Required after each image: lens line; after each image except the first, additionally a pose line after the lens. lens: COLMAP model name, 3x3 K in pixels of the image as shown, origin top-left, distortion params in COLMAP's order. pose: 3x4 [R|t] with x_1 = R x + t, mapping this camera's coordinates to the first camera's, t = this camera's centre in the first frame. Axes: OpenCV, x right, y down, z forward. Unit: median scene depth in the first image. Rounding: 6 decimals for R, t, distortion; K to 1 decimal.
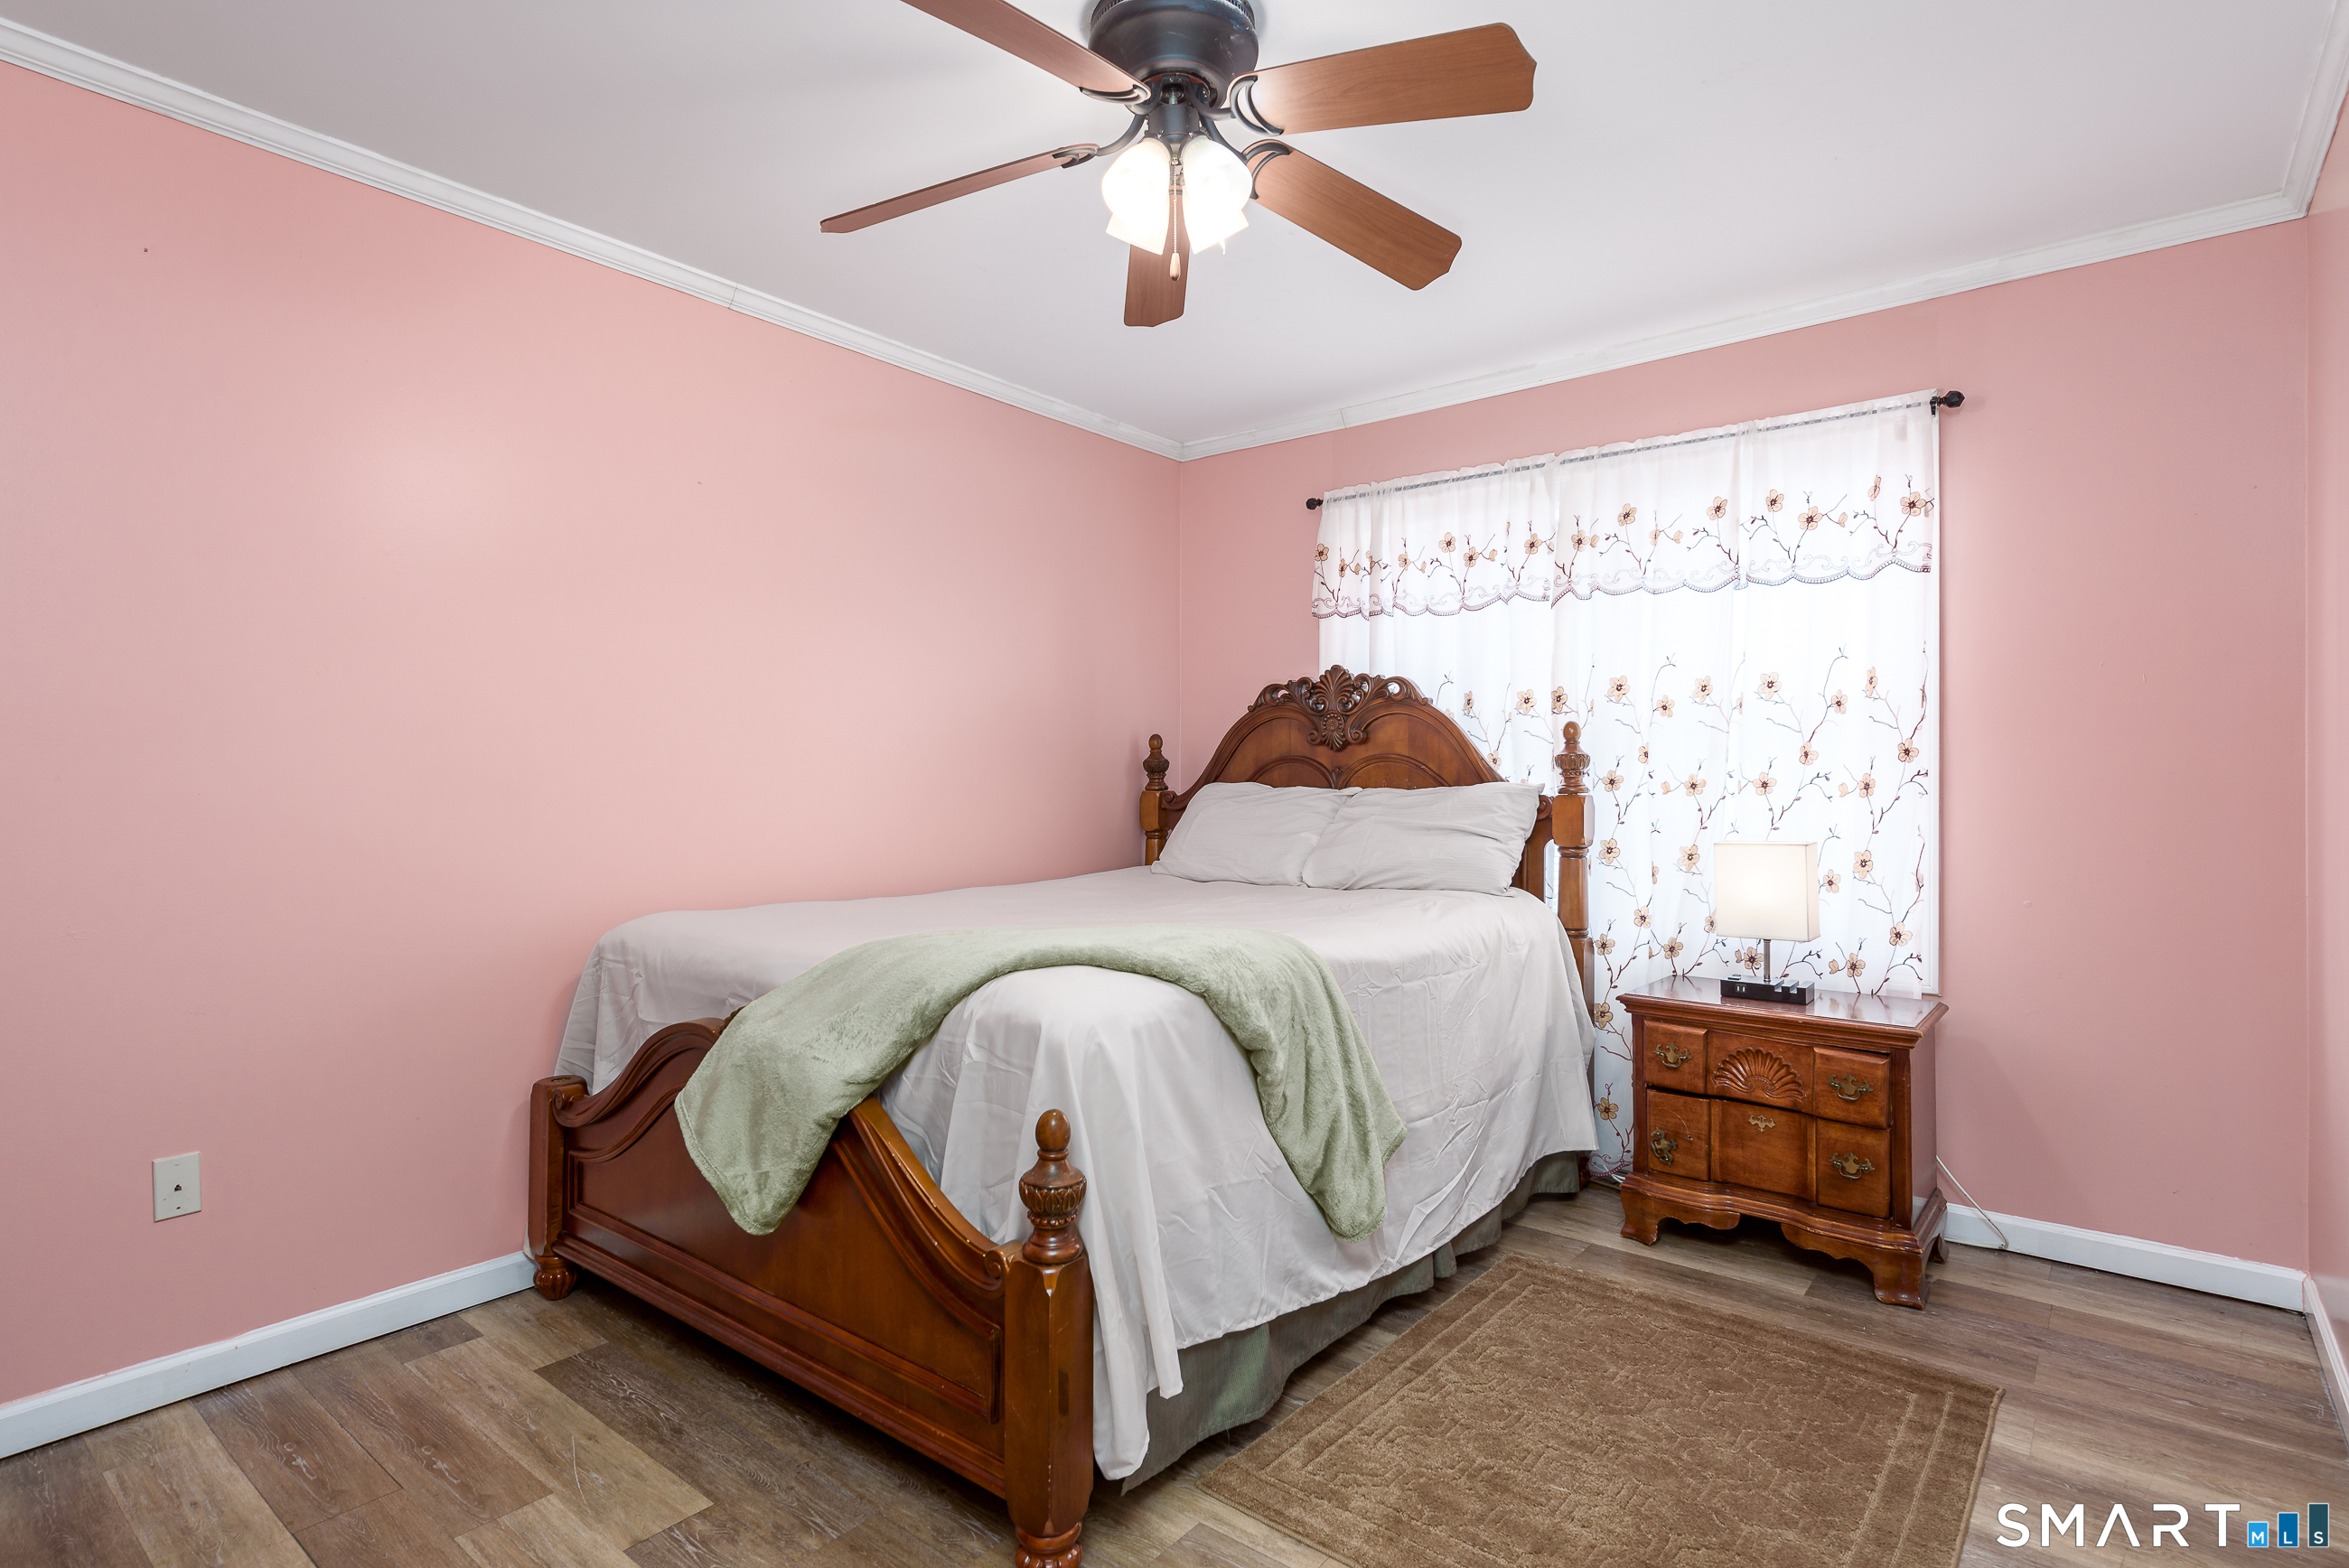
lens RADIAL K [[1240.1, 0, 1174.5], [0, 1240.1, 784.0], [0, 0, 1]] dist [0.002609, 0.000117]
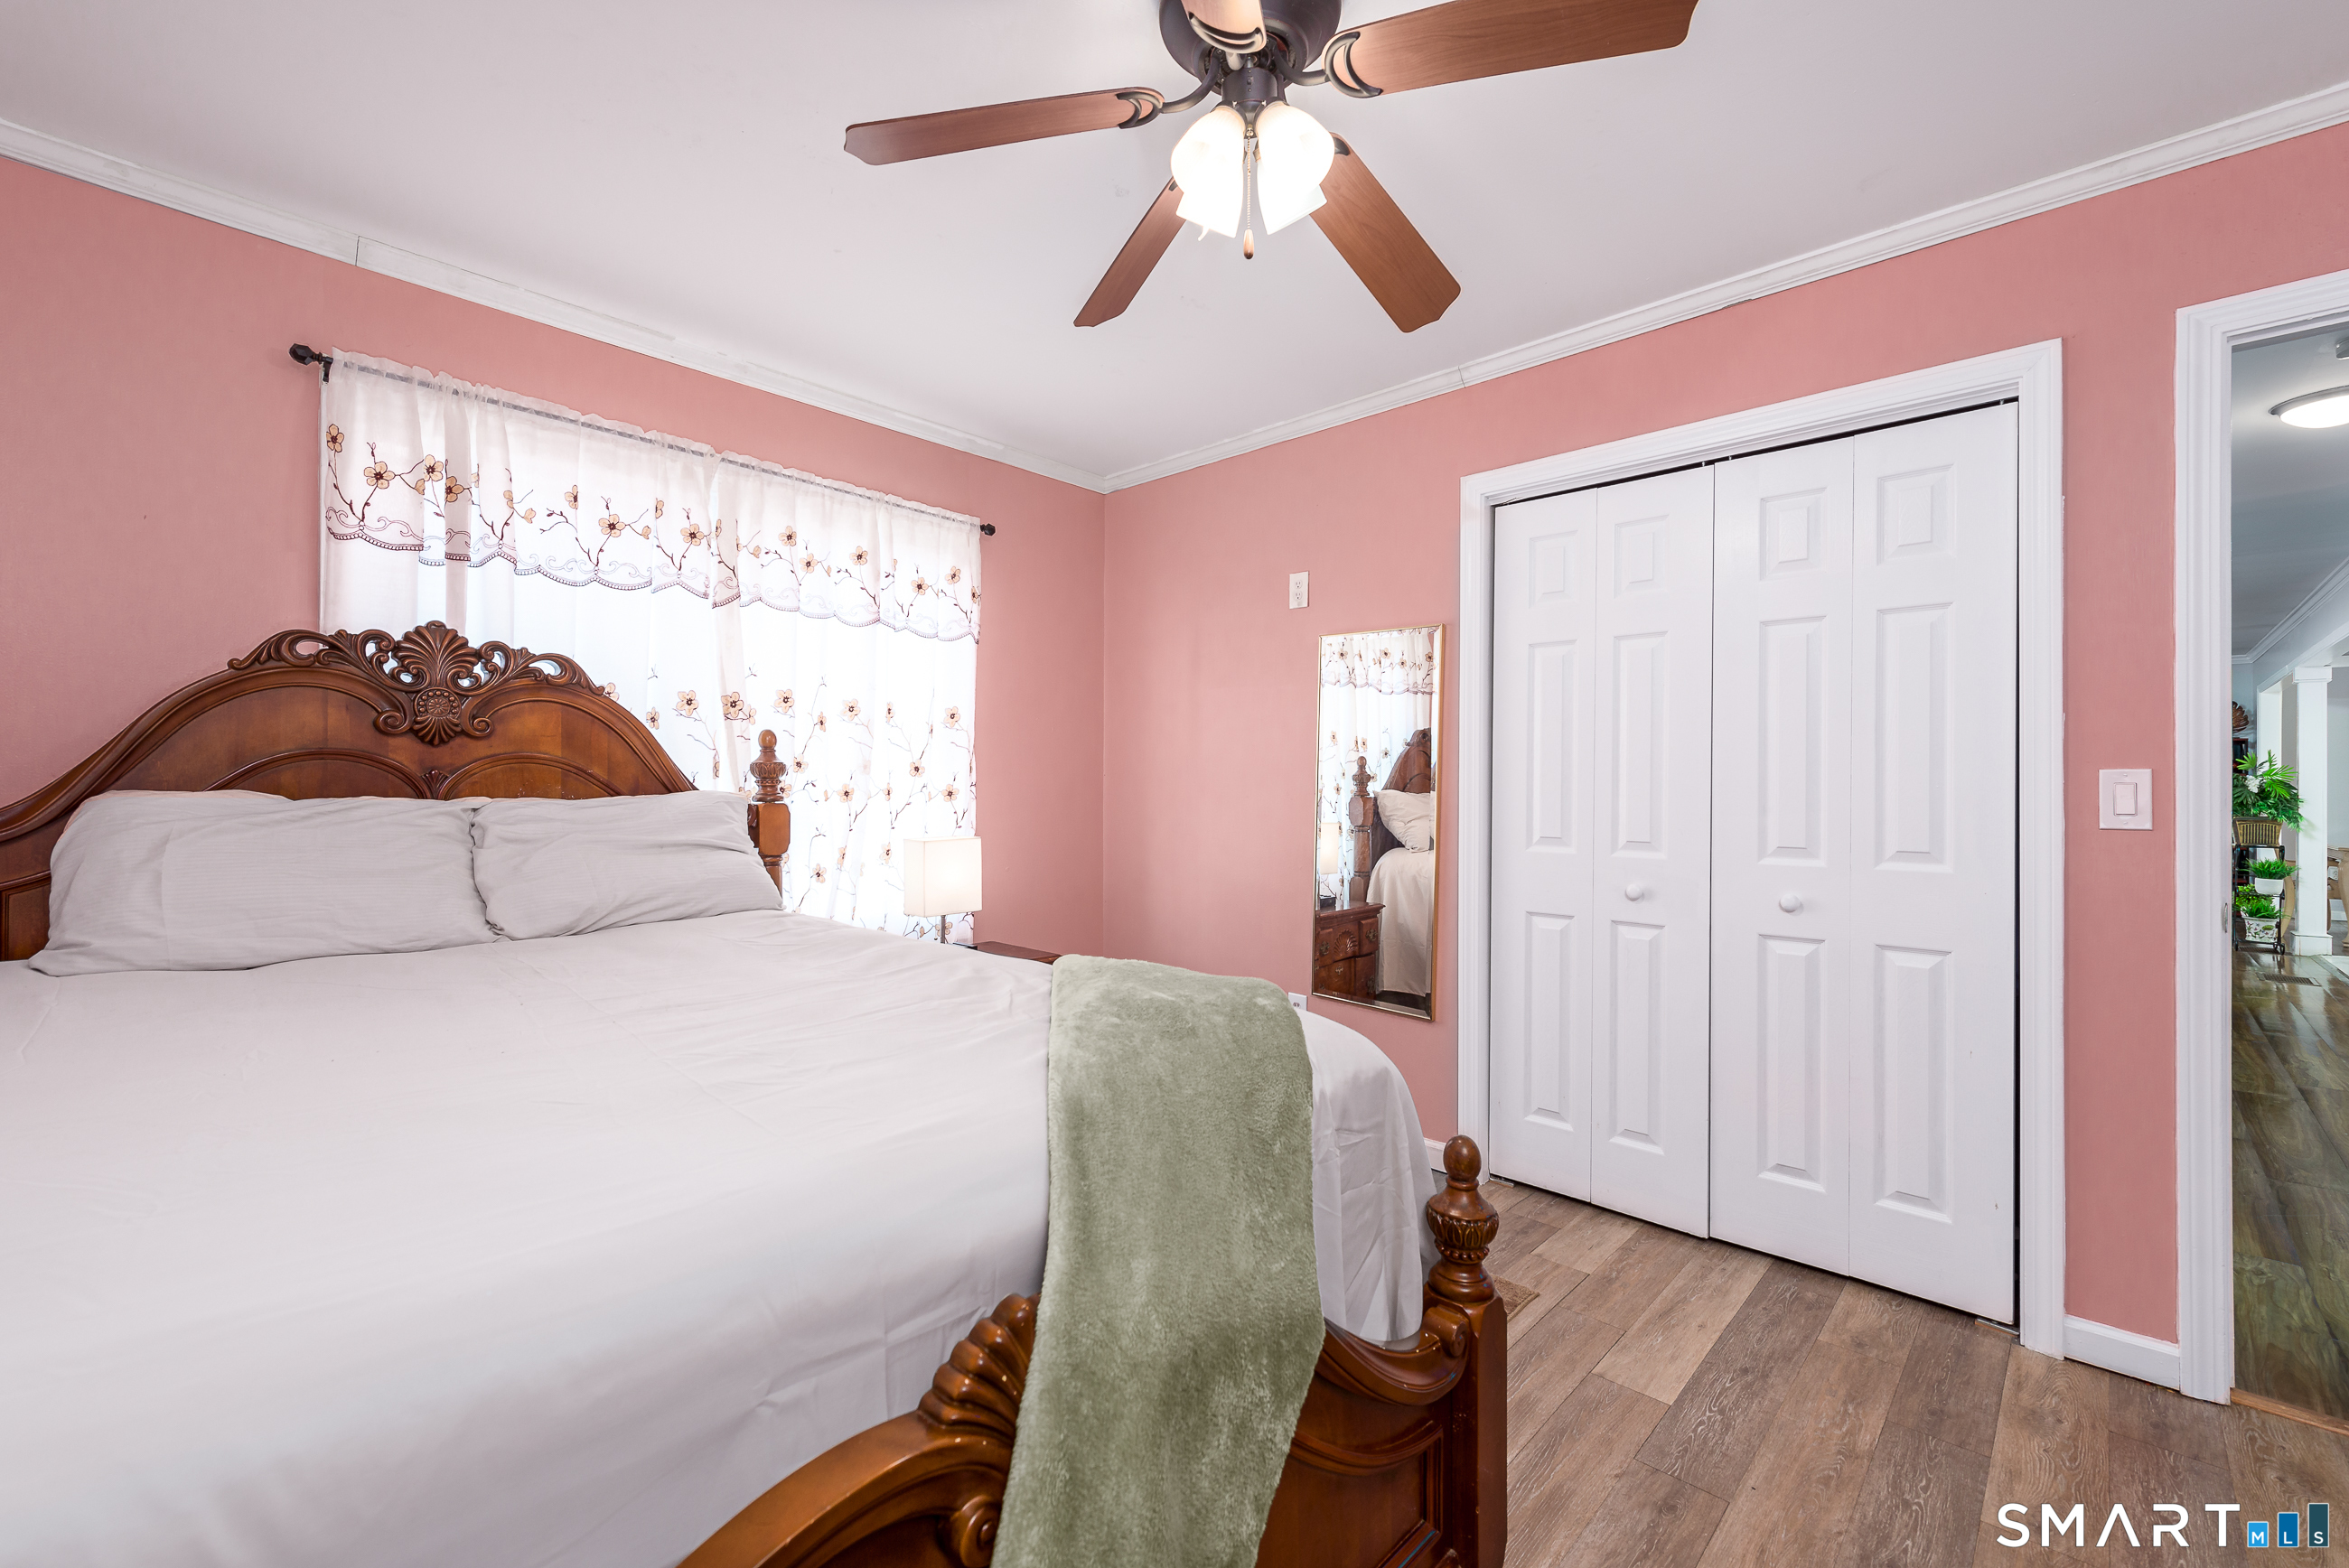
lens RADIAL K [[956.0, 0, 1174.5], [0, 956.0, 784.0], [0, 0, 1]] dist [-0.001114, -0.000196]
pose [[0.063563, 0.004639, 0.997967, -0.394568], [-0.006059, 0.999973, -0.004263, -0.005094], [-0.997959, -0.005776, 0.063589, 0.579392]]
